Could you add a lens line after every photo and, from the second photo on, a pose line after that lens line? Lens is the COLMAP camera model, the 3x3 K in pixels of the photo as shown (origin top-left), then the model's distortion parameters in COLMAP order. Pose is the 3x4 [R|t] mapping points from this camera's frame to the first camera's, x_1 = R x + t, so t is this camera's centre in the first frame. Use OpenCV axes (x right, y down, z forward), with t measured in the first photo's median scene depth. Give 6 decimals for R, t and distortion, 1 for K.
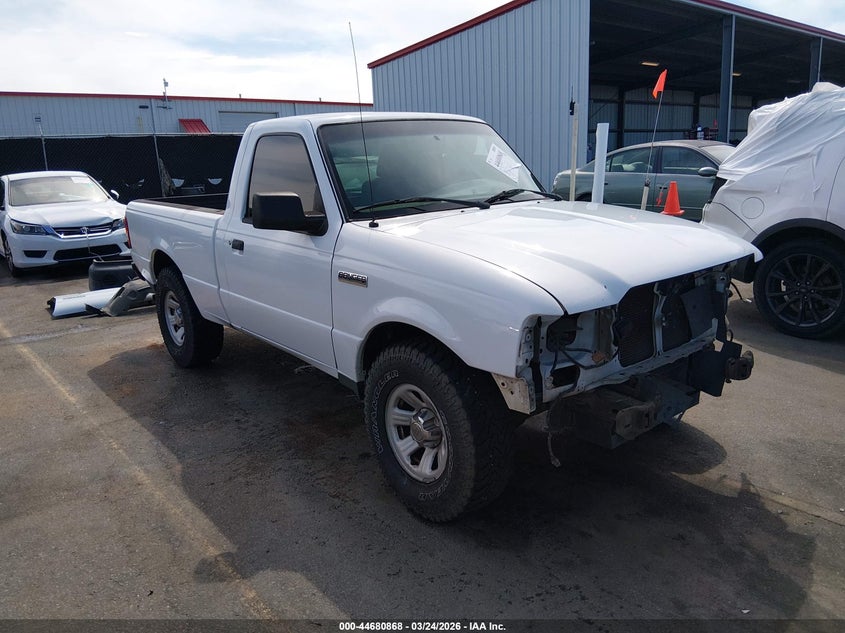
lens RADIAL K [[647.4, 0, 419.7], [0, 647.4, 314.0], [0, 0, 1]] dist [-0.008205, -0.014616]
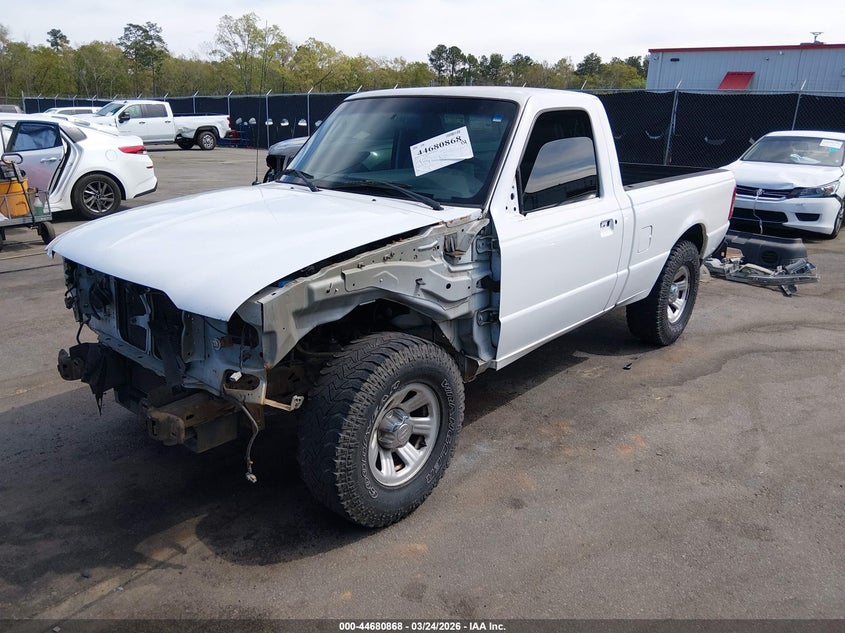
lens RADIAL K [[670.6, 0, 399.4], [0, 670.6, 318.0], [0, 0, 1]] dist [-0.004507, -0.001112]
pose [[0.133603, 0.336530, -0.932147, 1.165643], [-0.270467, 0.917255, 0.292388, -0.315977], [0.953414, 0.213051, 0.213568, 1.011925]]
